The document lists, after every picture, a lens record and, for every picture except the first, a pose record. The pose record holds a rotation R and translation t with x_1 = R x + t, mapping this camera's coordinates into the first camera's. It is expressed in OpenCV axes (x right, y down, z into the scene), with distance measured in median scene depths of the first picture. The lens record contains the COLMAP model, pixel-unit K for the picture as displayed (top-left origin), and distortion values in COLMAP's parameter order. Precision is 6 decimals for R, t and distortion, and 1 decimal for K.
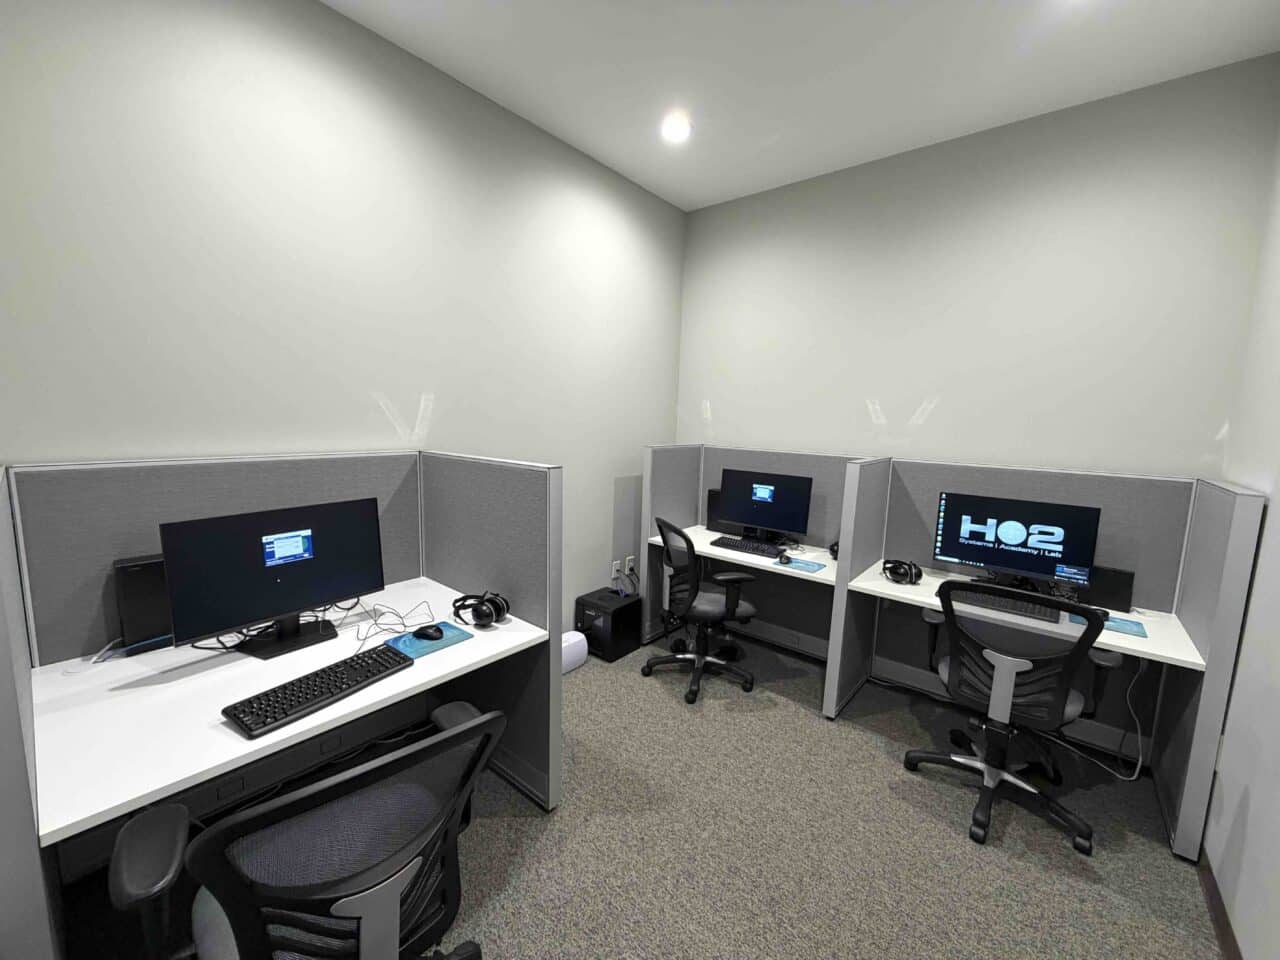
lens RADIAL K [[510.1, 0, 640.0], [0, 510.1, 480.0], [0, 0, 1]] dist [-0.008706, 0.000054]
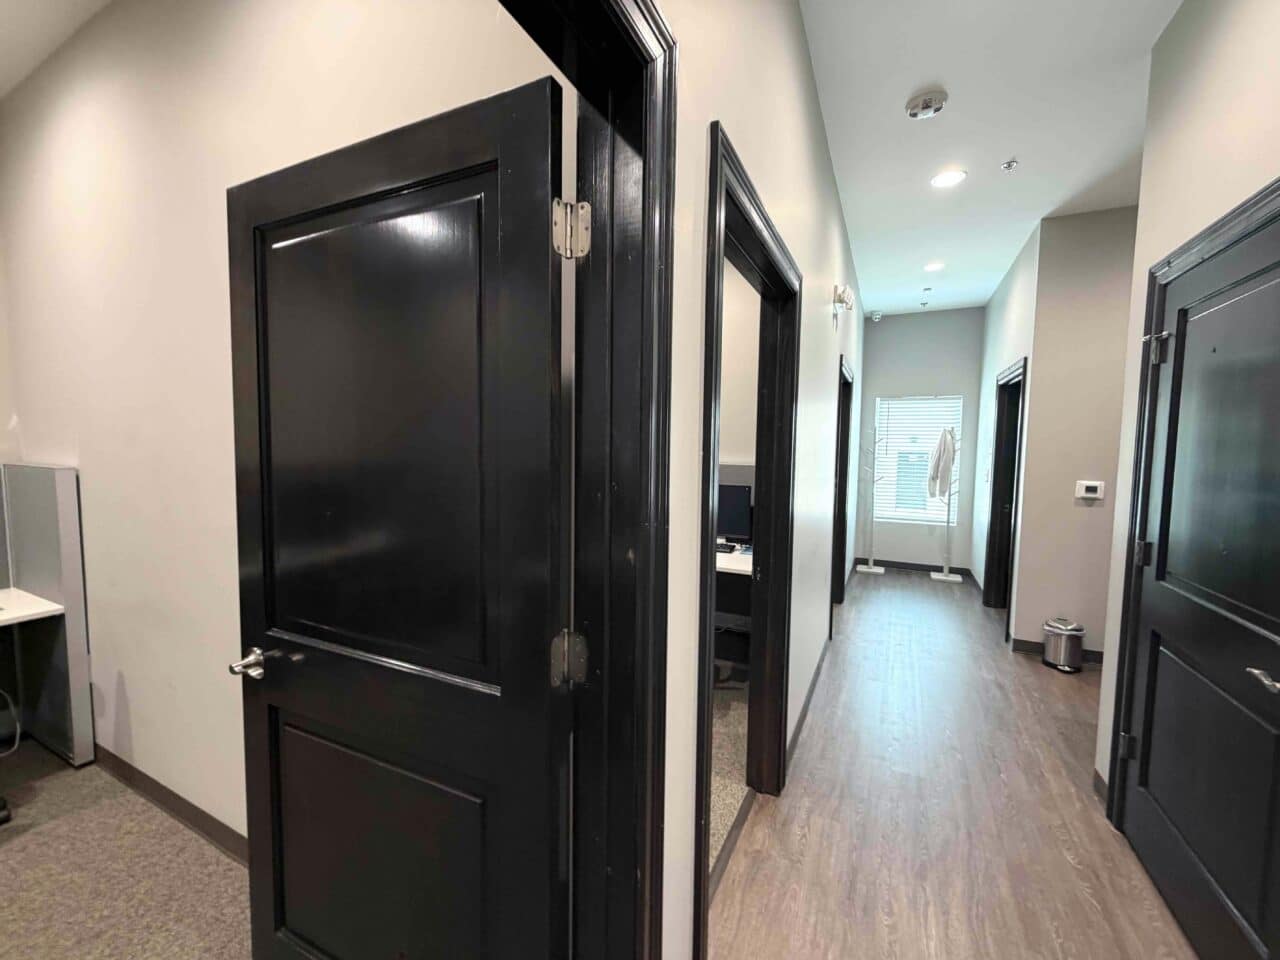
lens RADIAL K [[510.1, 0, 640.0], [0, 510.1, 480.0], [0, 0, 1]] dist [-0.008706, 0.000054]
pose [[-0.231193, -0.104916, 0.967234, -0.375467], [0.096911, 0.986741, 0.130196, 0.028980], [-0.968069, 0.123837, -0.217960, -0.149065]]
